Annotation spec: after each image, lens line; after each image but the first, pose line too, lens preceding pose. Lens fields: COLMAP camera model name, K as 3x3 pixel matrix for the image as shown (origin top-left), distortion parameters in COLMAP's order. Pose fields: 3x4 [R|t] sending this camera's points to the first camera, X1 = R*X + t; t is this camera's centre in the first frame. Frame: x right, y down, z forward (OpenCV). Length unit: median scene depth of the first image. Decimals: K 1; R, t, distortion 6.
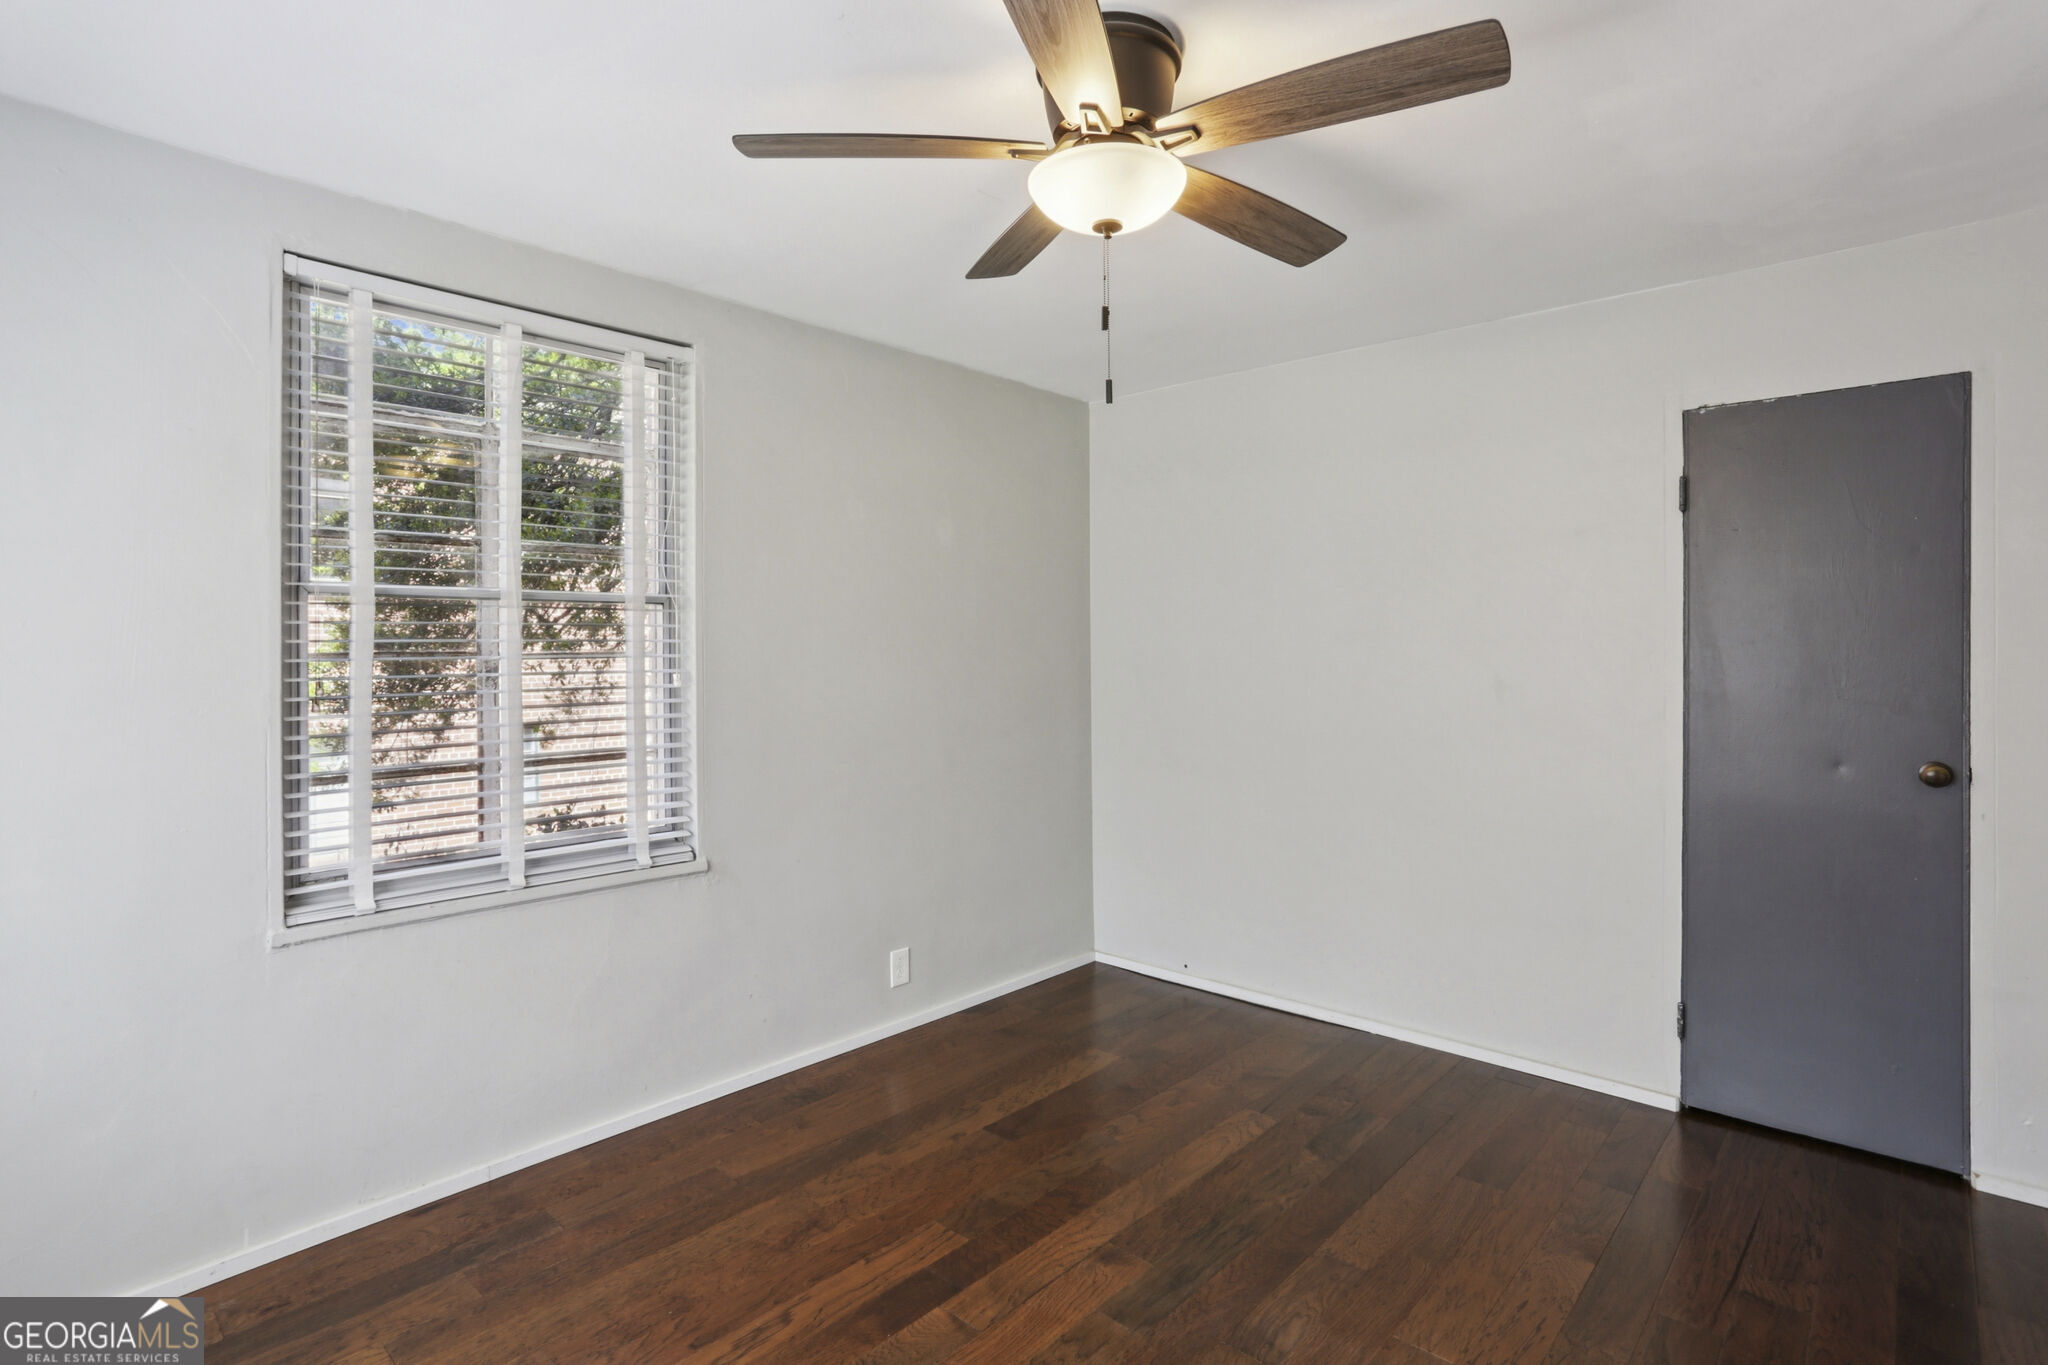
lens RADIAL K [[1003.8, 0, 1027.2], [0, 1003.8, 660.8], [0, 0, 1]] dist [-0.060355, 0.031875]
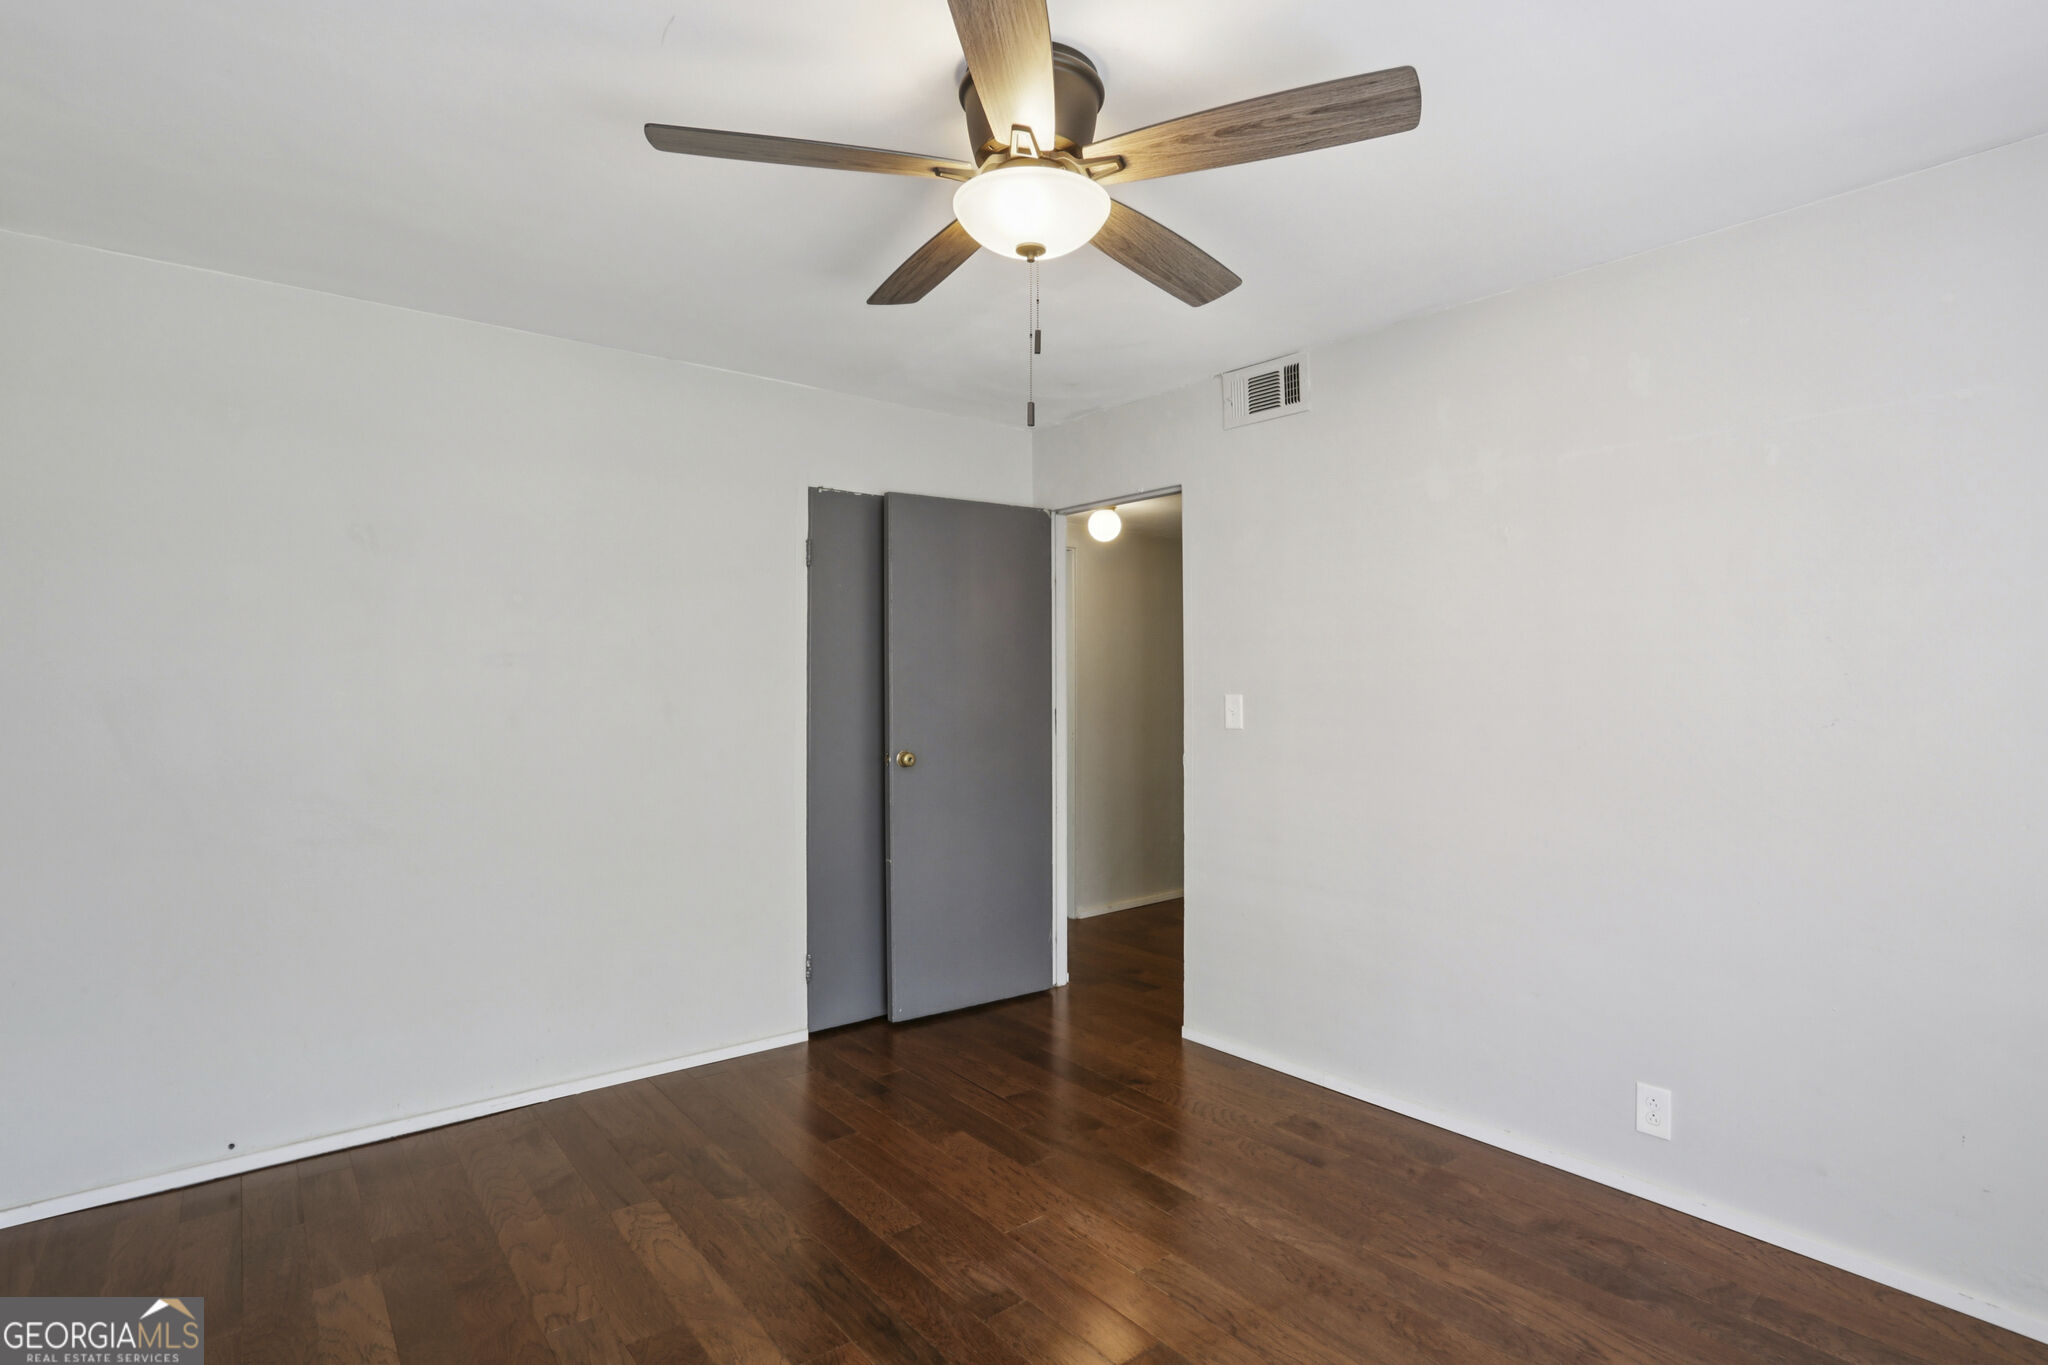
lens RADIAL K [[1001.9, 0, 1014.2], [0, 1001.9, 690.5], [0, 0, 1]] dist [-0.059865, 0.026070]
pose [[0.166368, -0.013532, 0.985971, -0.661915], [0.013393, 0.999845, 0.011462, -0.003680], [-0.985973, 0.011298, 0.166523, 0.615890]]
